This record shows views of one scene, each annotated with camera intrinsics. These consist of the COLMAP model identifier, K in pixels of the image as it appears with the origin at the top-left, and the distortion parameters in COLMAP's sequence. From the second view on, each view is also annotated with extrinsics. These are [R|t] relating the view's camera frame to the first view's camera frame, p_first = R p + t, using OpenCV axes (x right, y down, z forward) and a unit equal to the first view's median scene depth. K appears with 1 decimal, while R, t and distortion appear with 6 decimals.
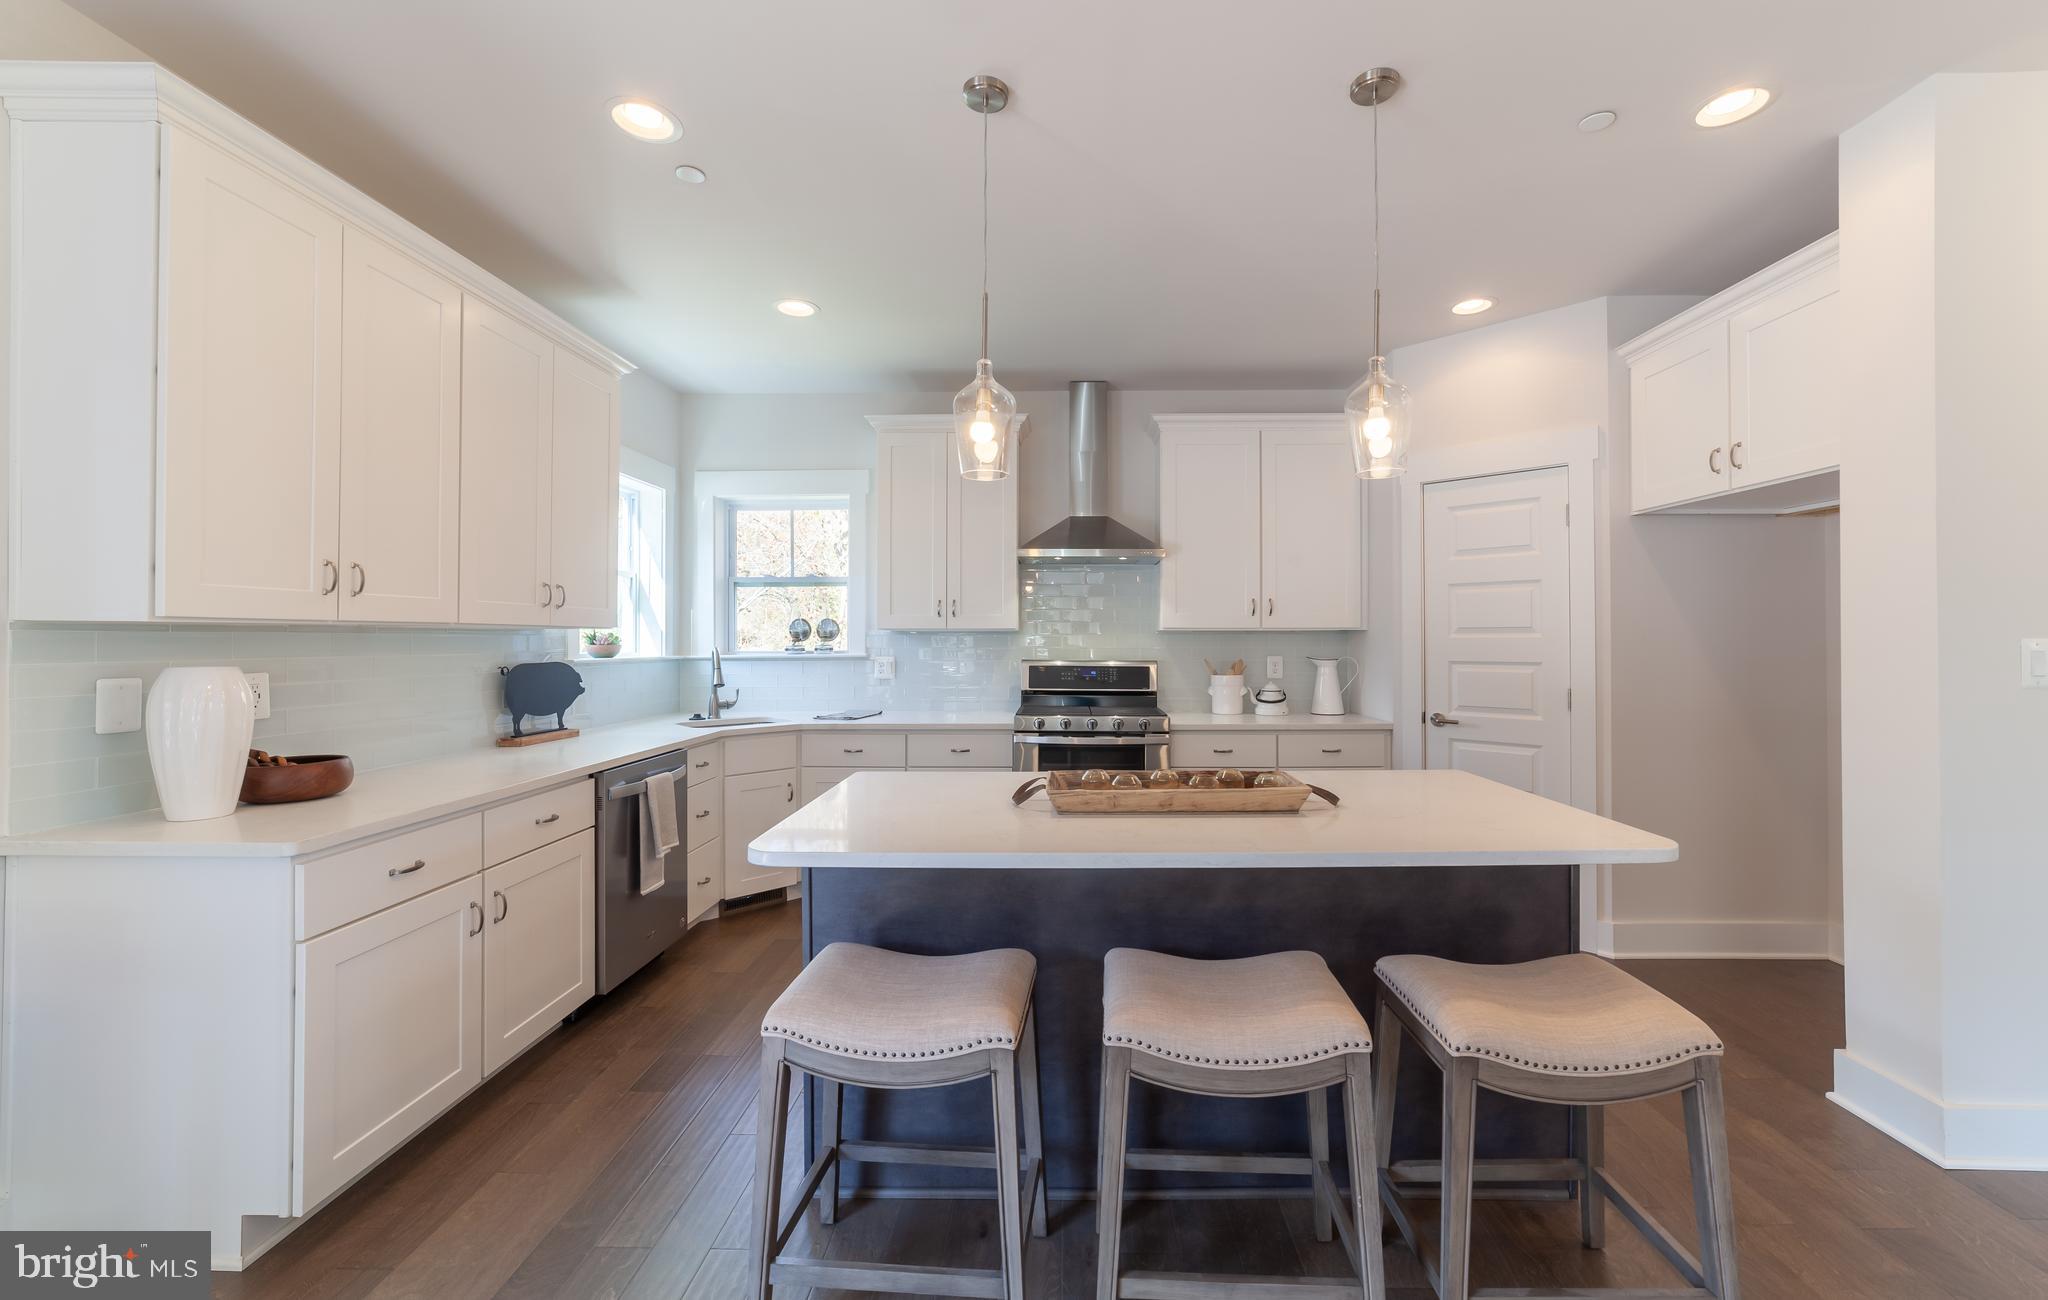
lens RADIAL K [[804.3, 0, 1048.8], [0, 804.3, 633.5], [0, 0, 1]] dist [-0.020647, 0.000239]
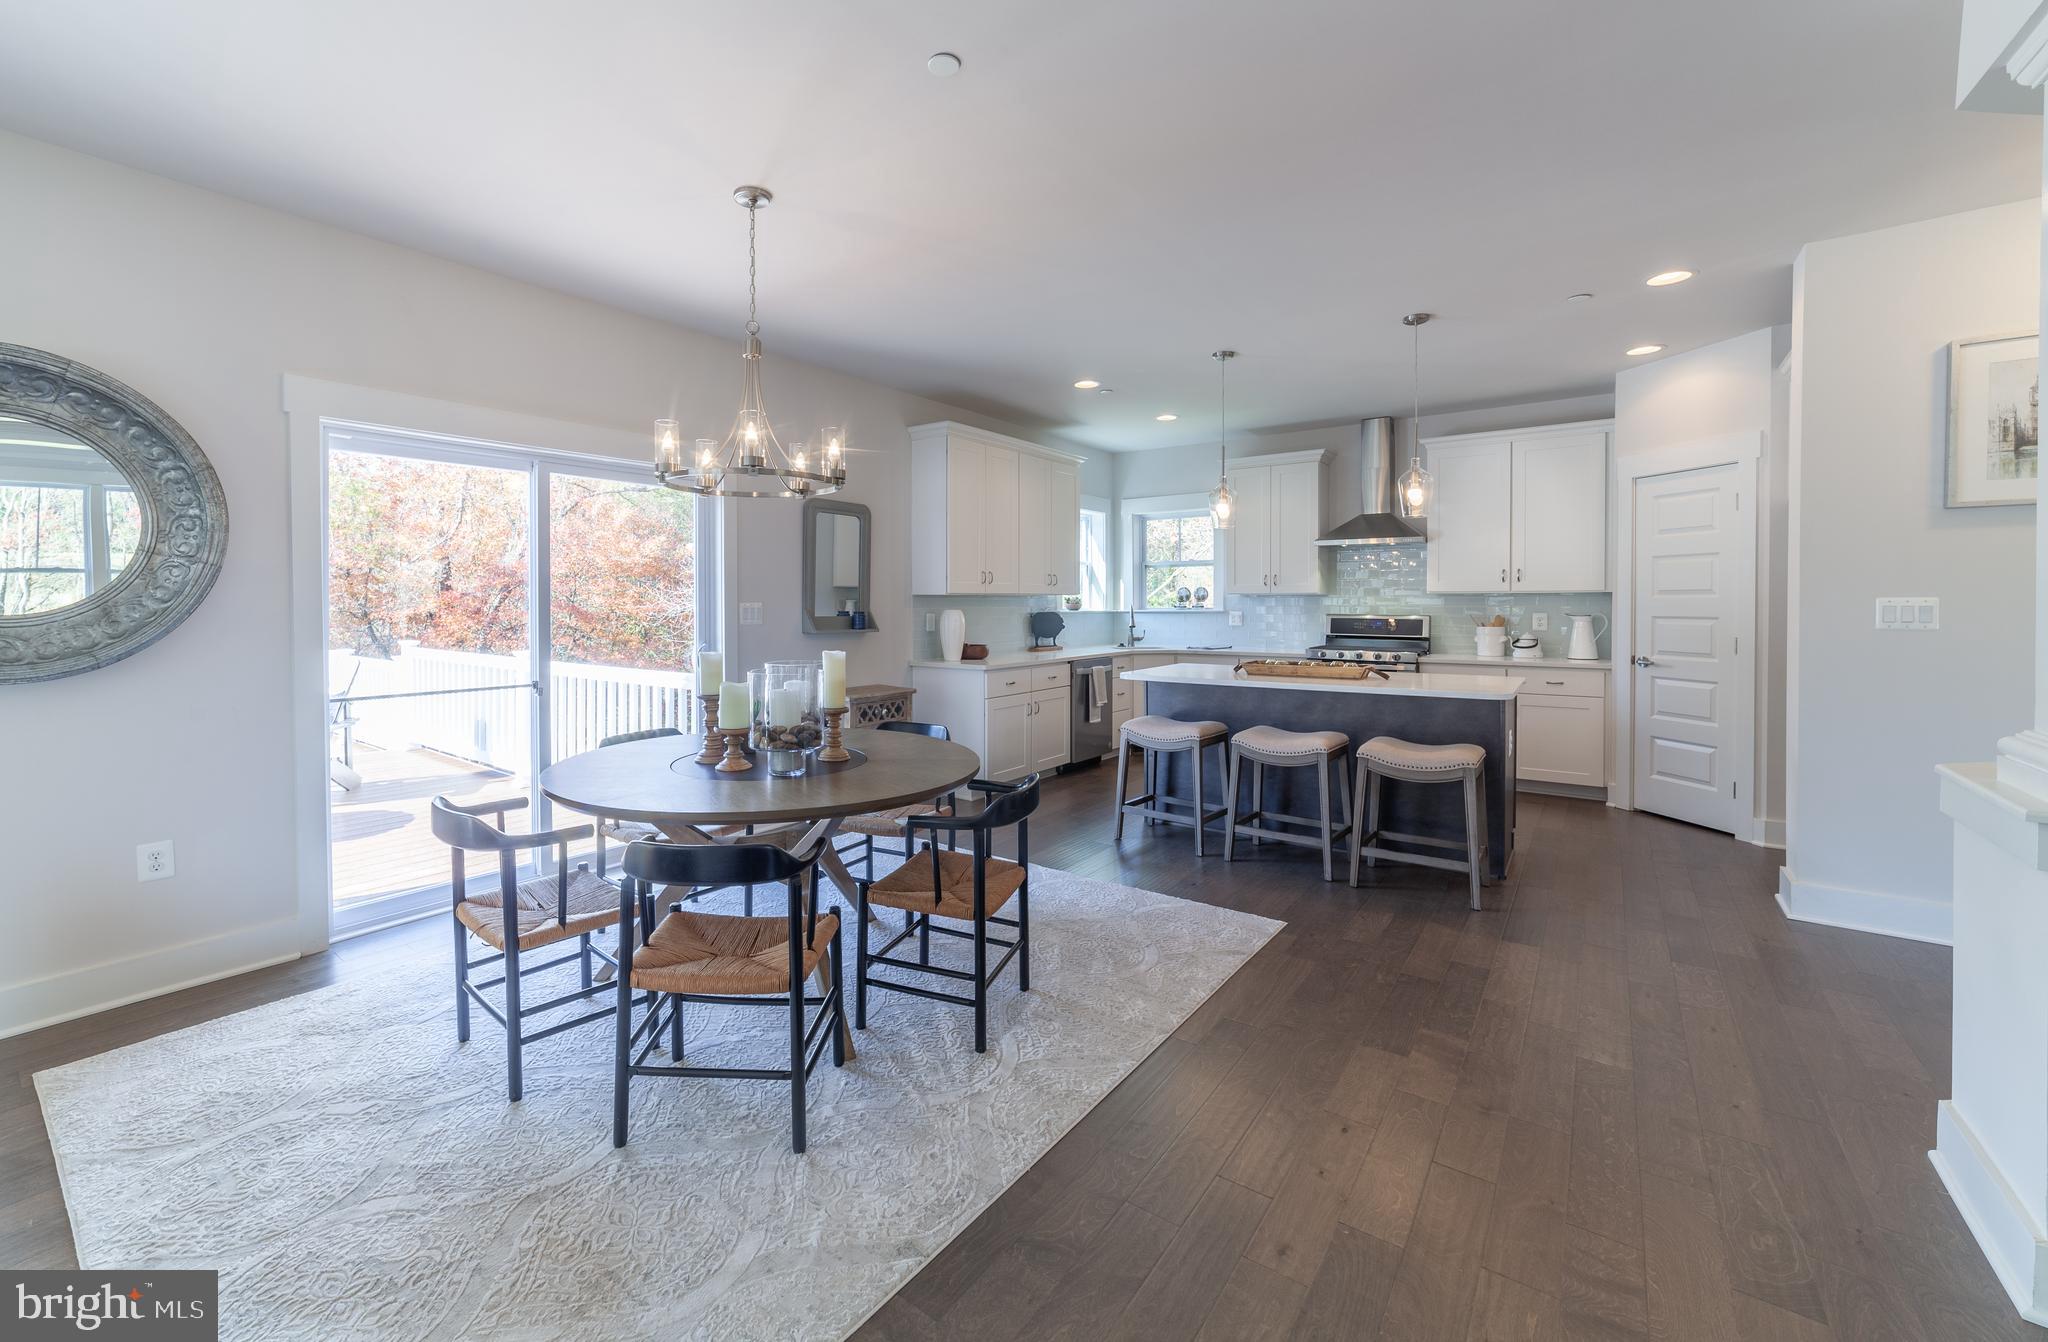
lens RADIAL K [[833.6, 0, 964.5], [0, 833.6, 616.7], [0, 0, 1]] dist [-0.001462, 0.000038]
pose [[0.804066, 0.009511, -0.594464, 0.375872], [0.005772, 0.999700, 0.023802, -0.002810], [0.594512, -0.022570, 0.803770, -0.681599]]
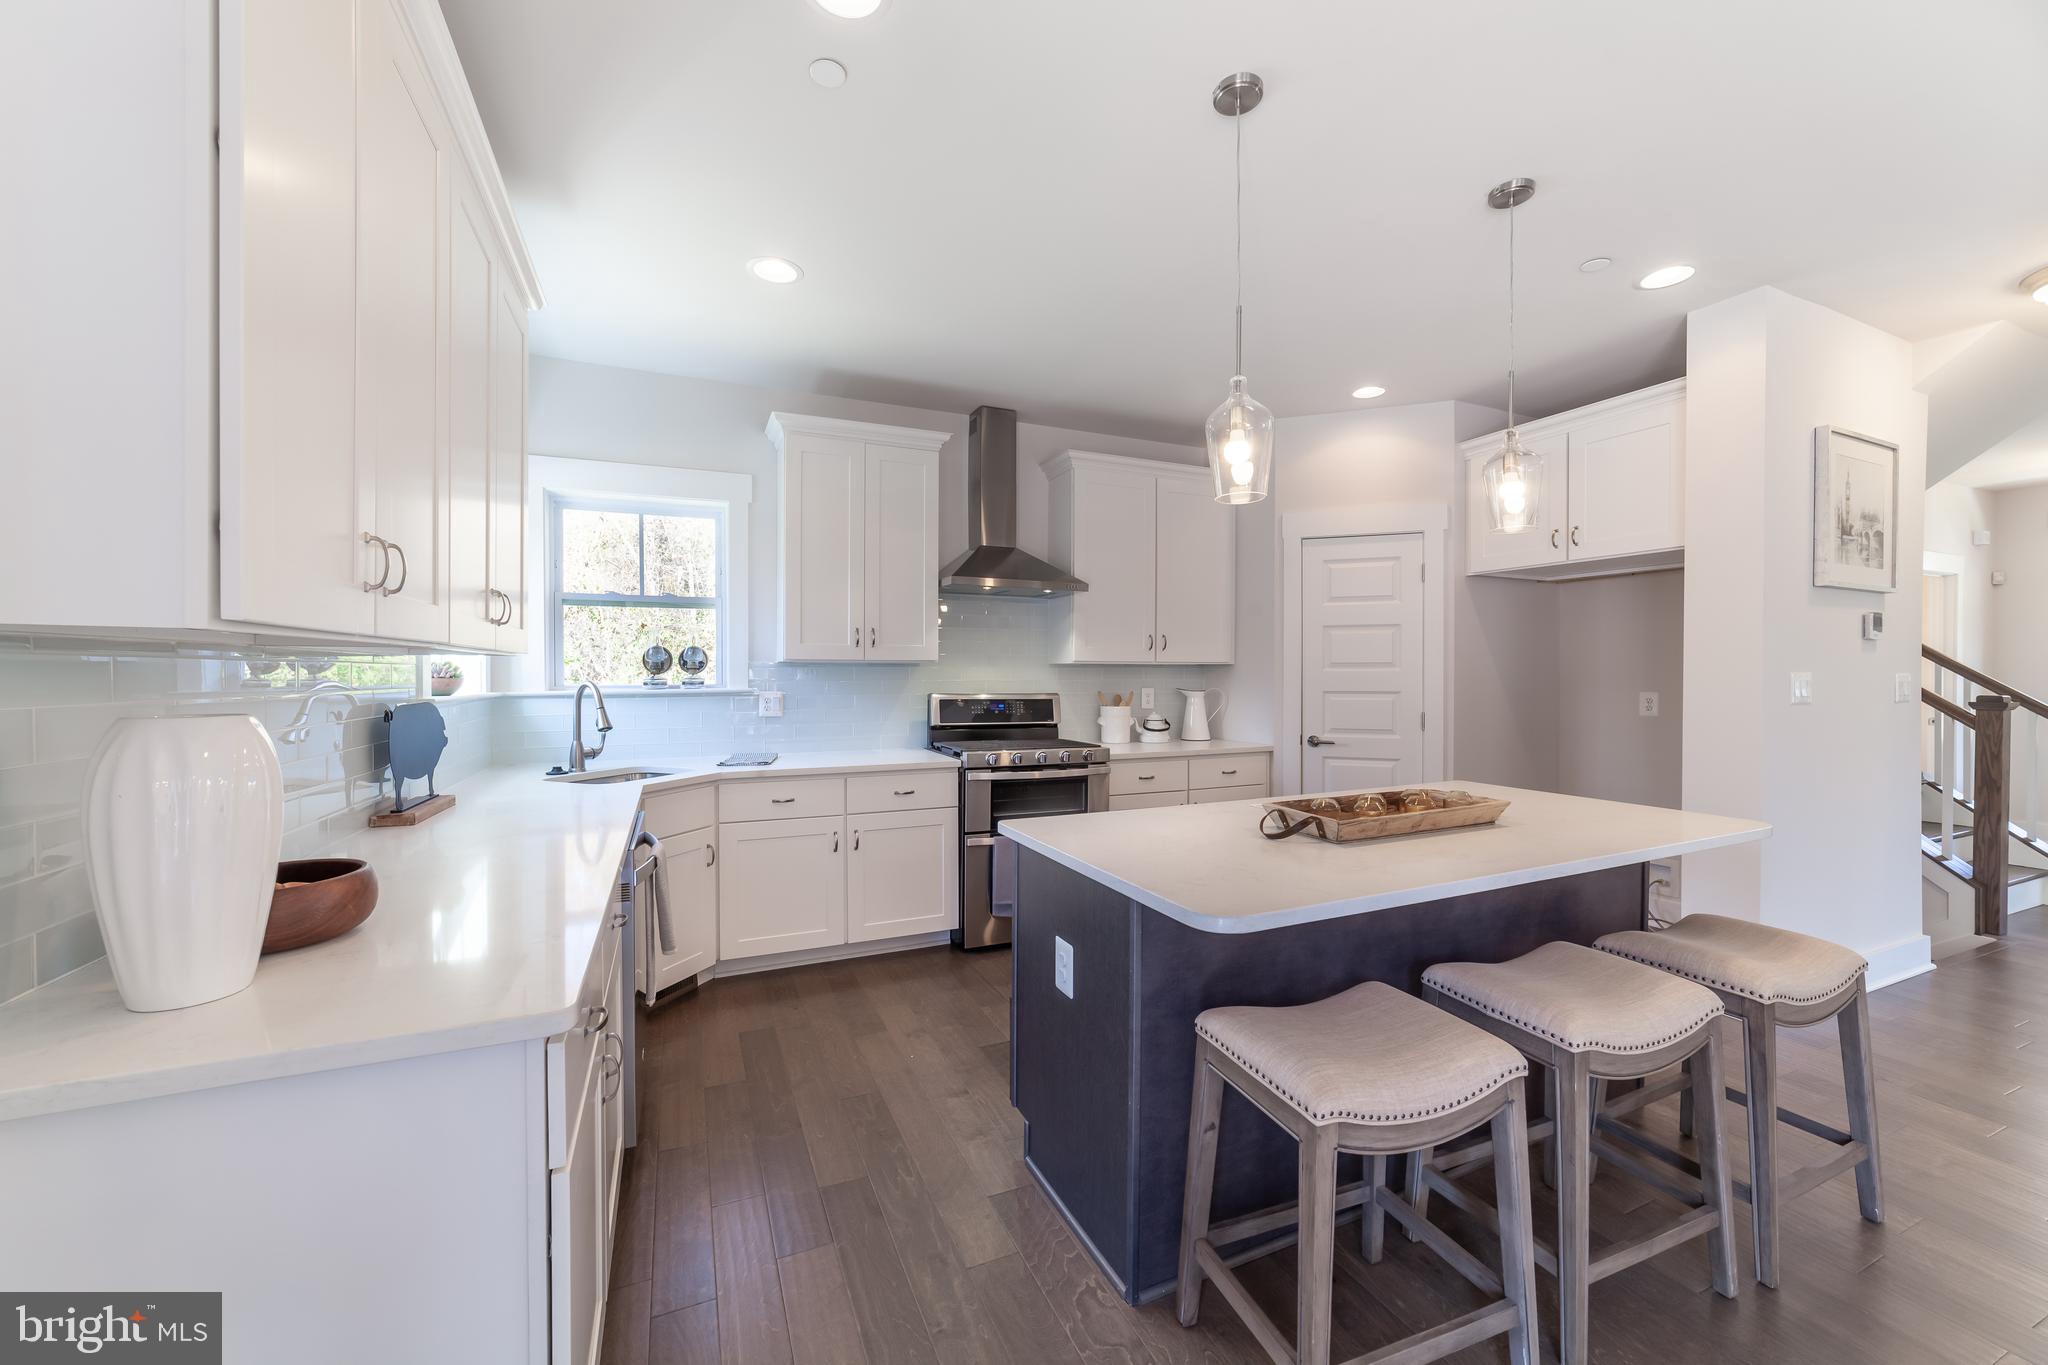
lens RADIAL K [[780.8, 0, 1015.8], [0, 780.8, 679.2], [0, 0, 1]] dist [-0.025644, 0.007252]
pose [[0.908087, -0.001136, 0.418780, -0.361608], [-0.004957, 0.999897, 0.013462, 0.003394], [-0.418752, -0.014300, 0.907988, 0.137719]]
